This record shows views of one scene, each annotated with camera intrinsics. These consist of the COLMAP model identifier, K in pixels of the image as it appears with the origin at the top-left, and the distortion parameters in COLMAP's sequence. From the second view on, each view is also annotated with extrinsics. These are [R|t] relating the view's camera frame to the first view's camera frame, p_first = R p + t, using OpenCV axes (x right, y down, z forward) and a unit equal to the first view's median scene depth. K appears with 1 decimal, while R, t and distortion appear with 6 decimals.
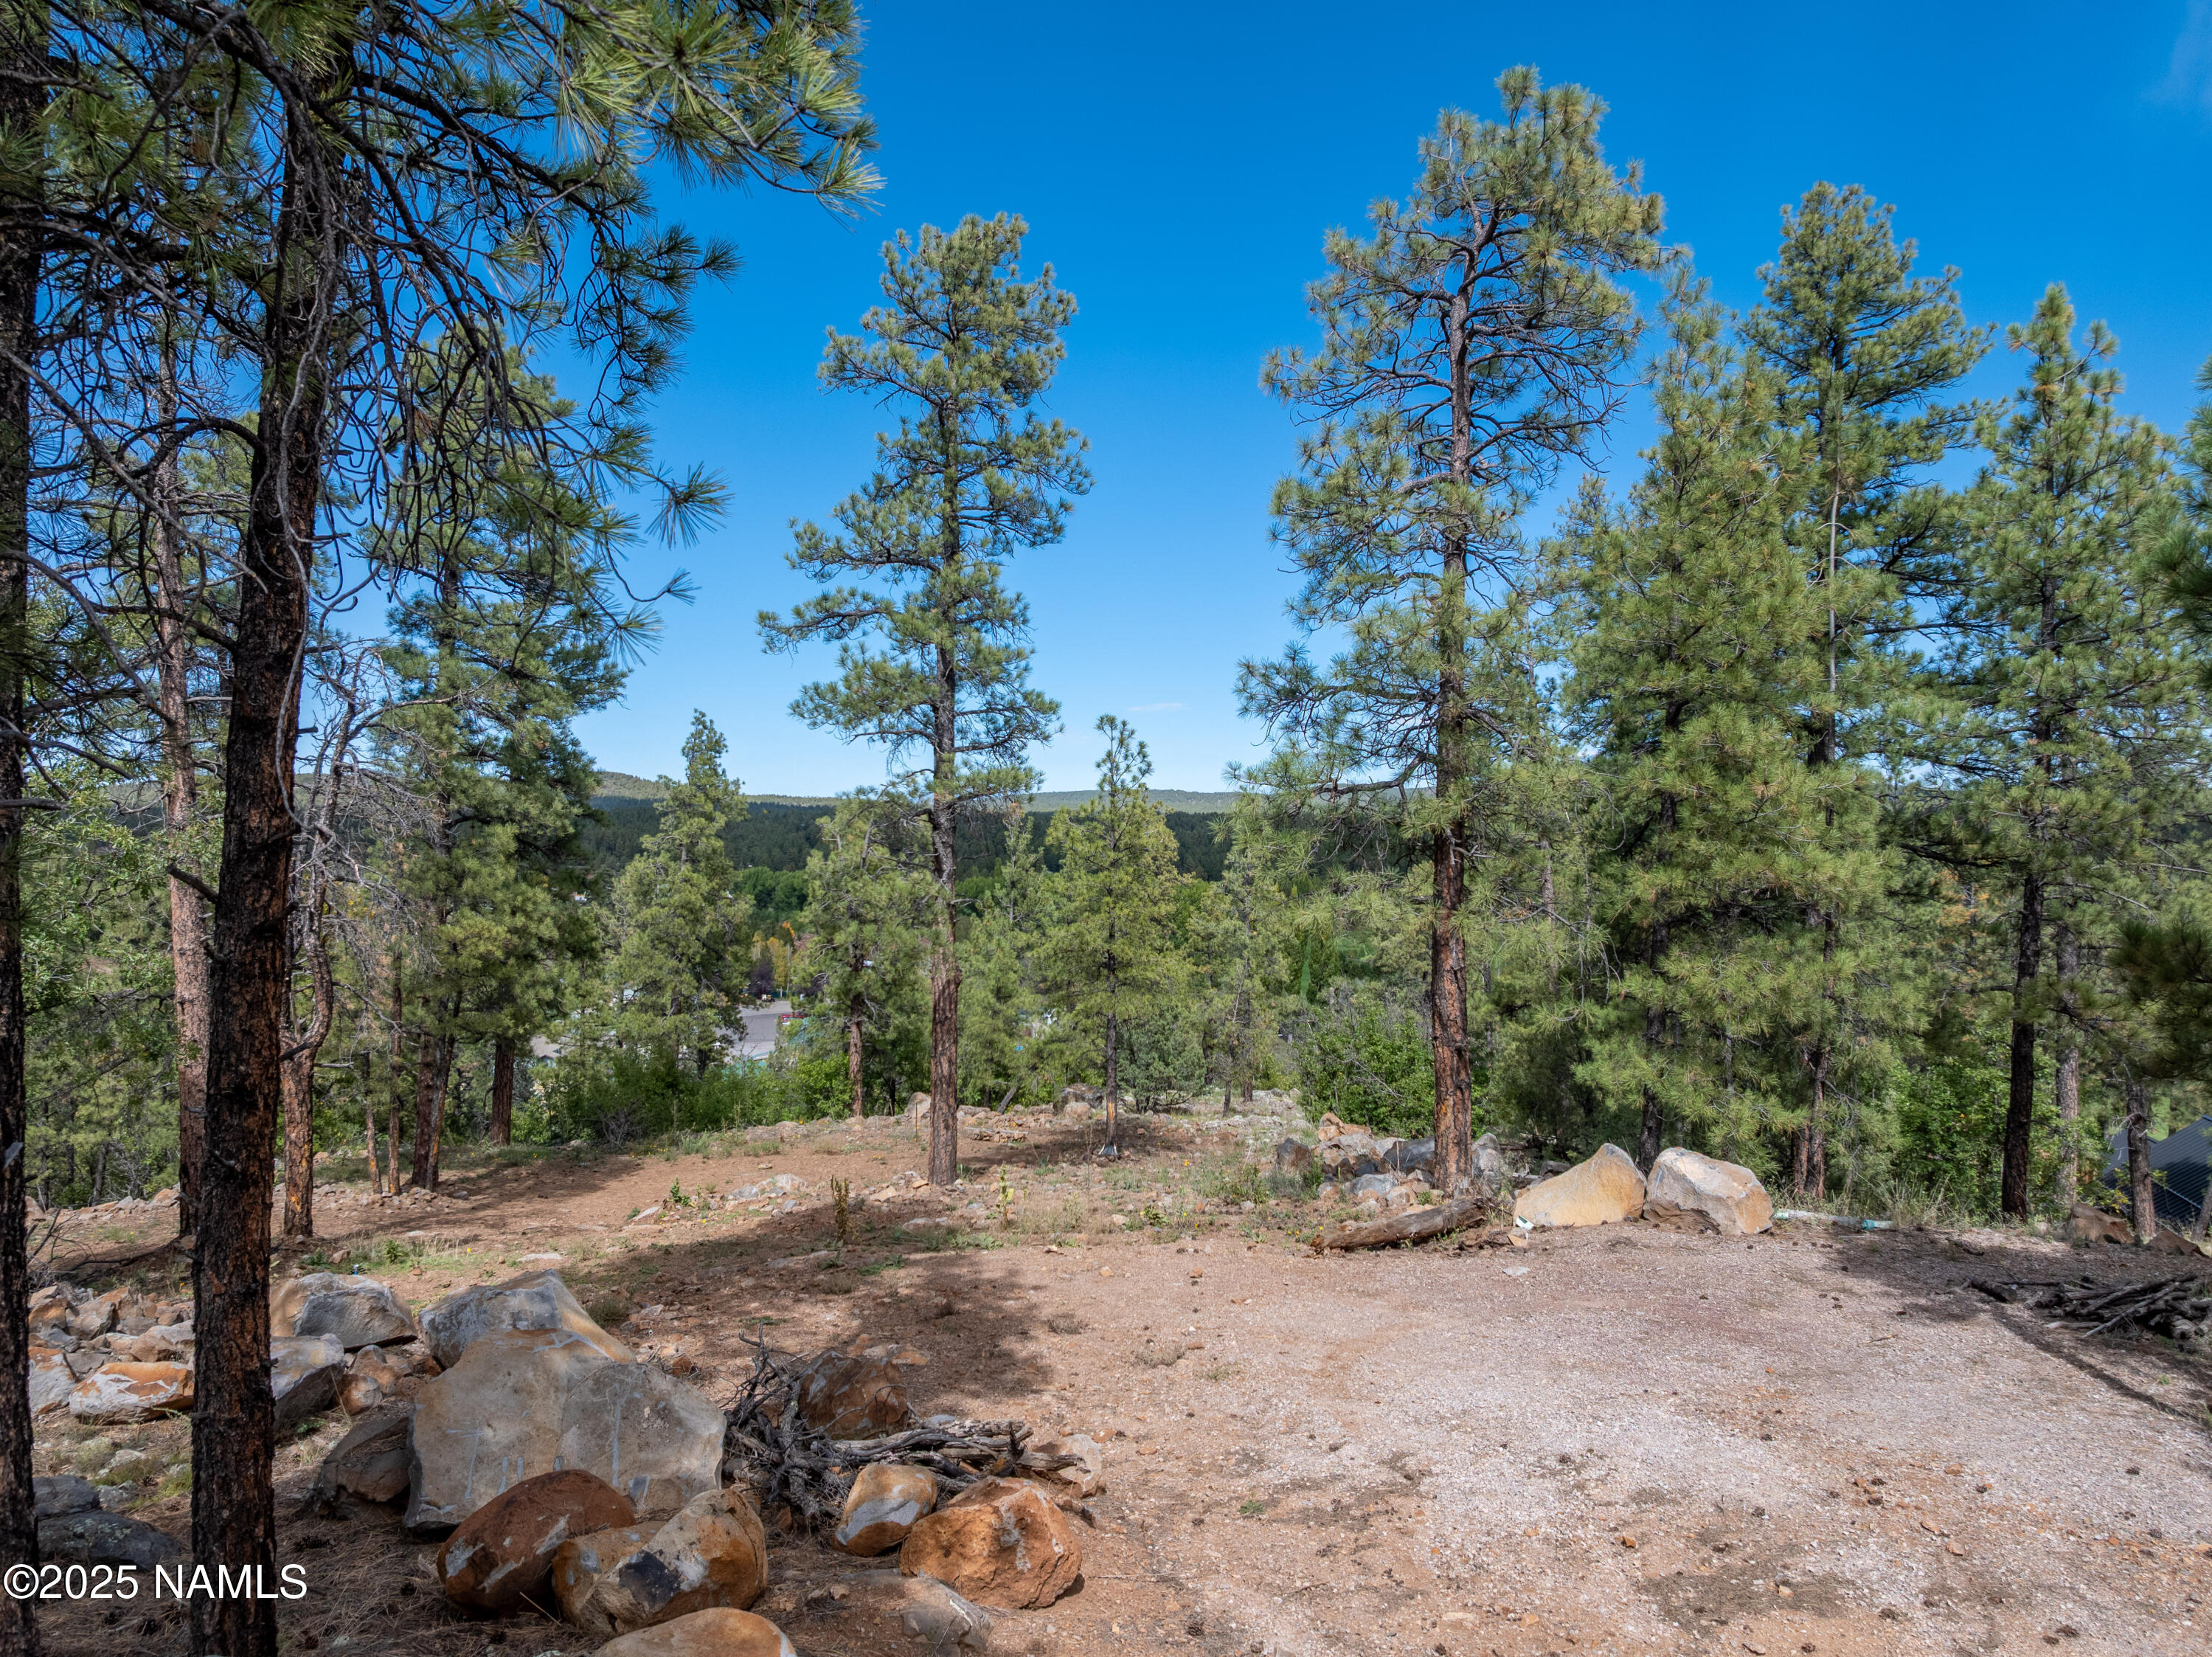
lens RADIAL K [[1558.6, 0, 1104.5], [0, 1558.6, 811.1], [0, 0, 1]] dist [-0.014451, -0.061387]
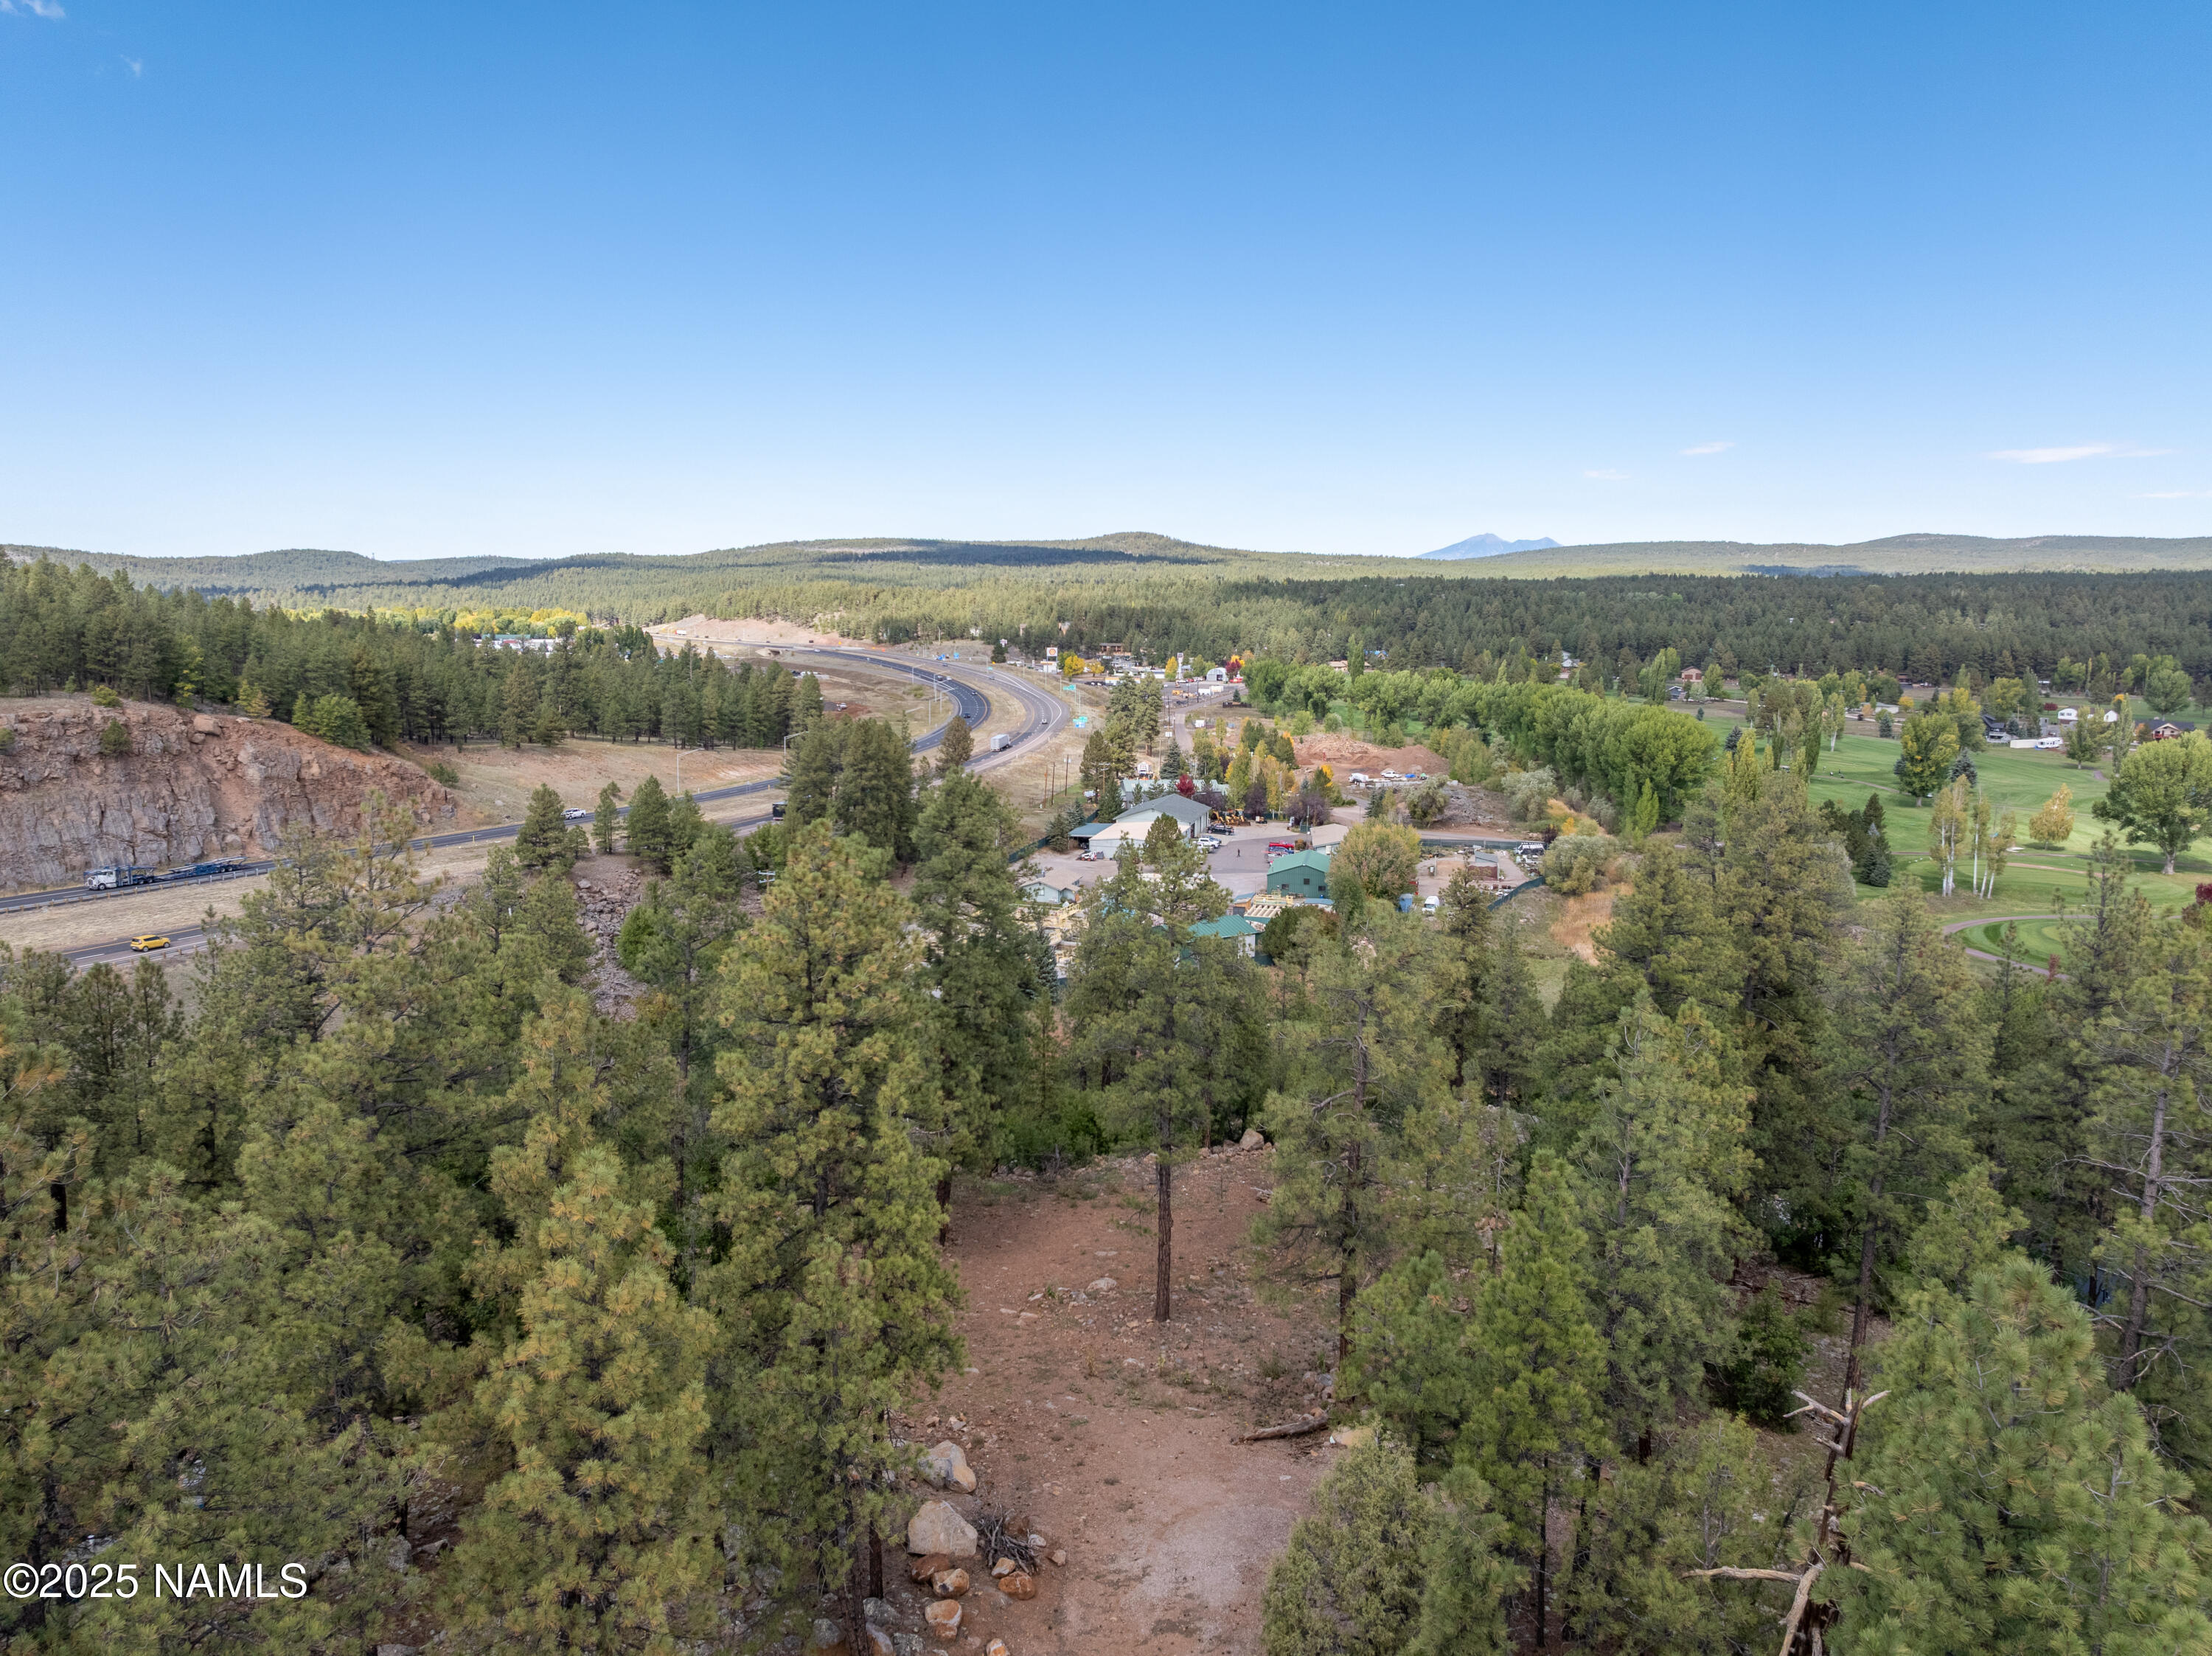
lens RADIAL K [[1558.4, 0, 1104.5], [0, 1558.4, 810.6], [0, 0, 1]] dist [-0.014451, -0.061387]
pose [[0.945145, 0.043505, -0.323740, 0.300307], [0.007658, 0.987868, 0.155107, -0.486352], [0.326560, -0.149078, 0.933346, -0.557450]]
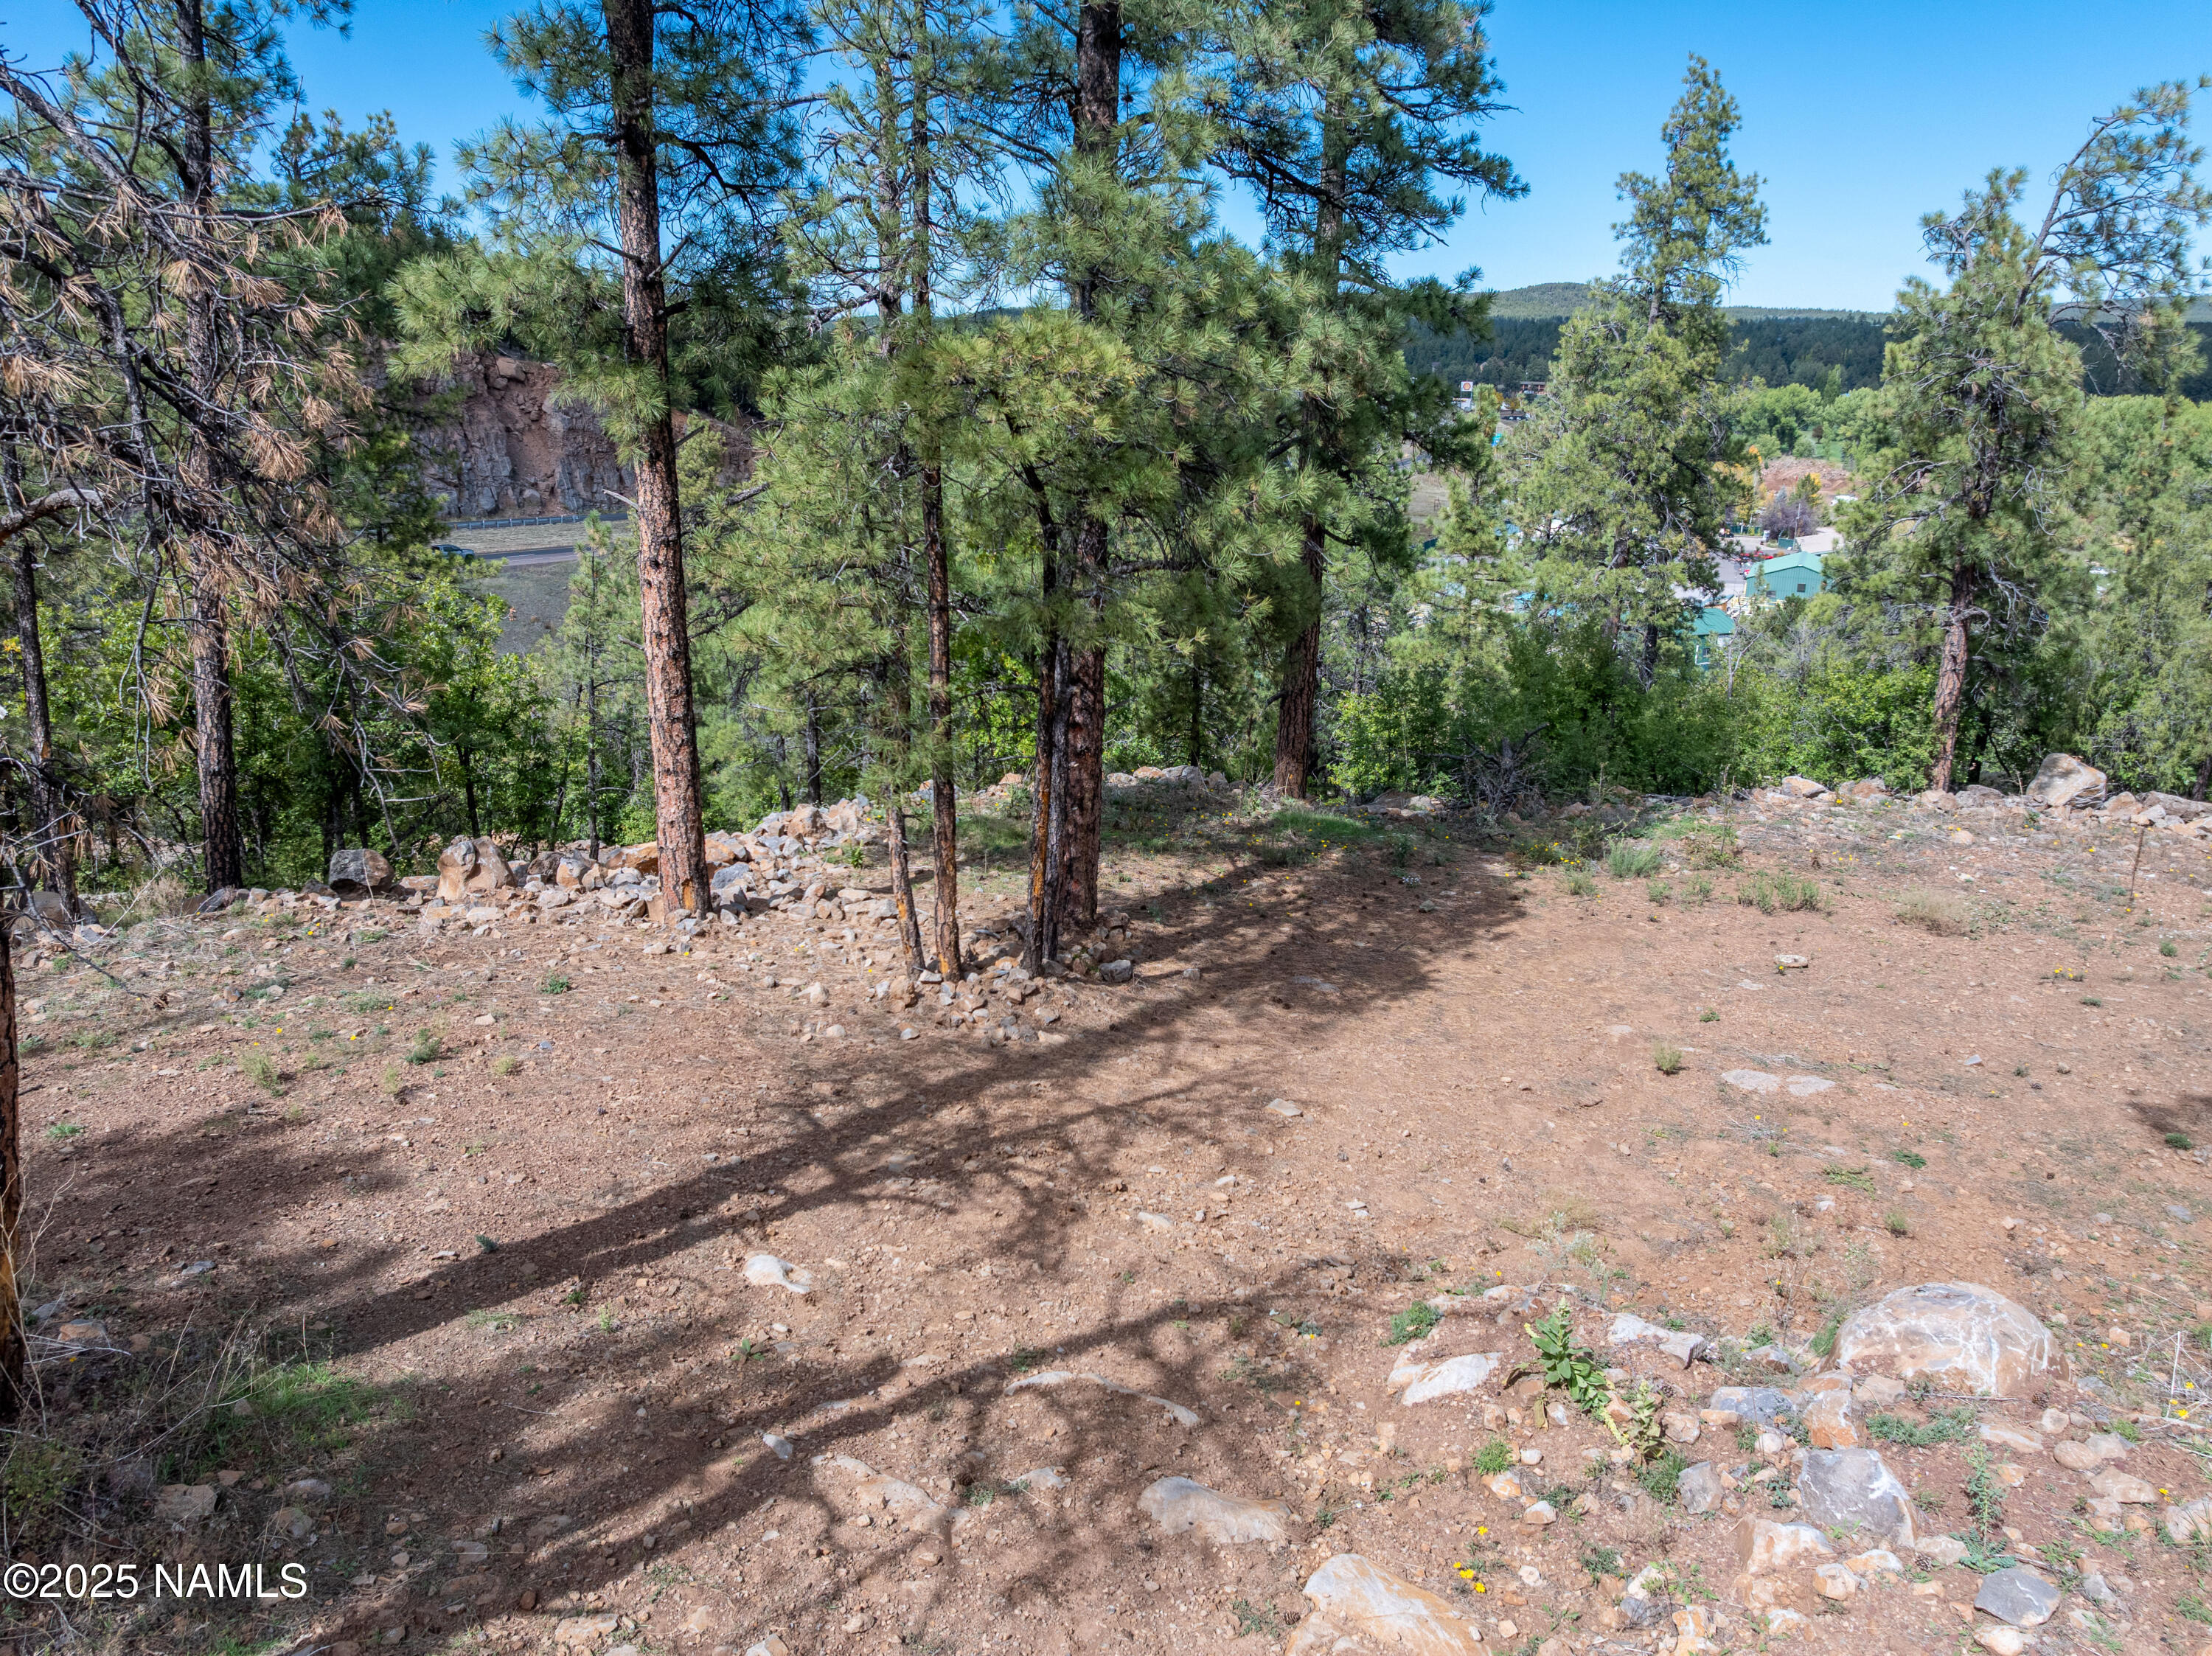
lens RADIAL K [[1554.4, 0, 1109.4], [0, 1554.4, 821.5], [0, 0, 1]] dist [-0.036459, -0.009378]
pose [[0.833945, 0.156349, -0.529236, -0.148452], [0.013080, 0.953156, 0.302196, 0.054373], [0.551692, -0.258937, 0.792835, 0.536757]]
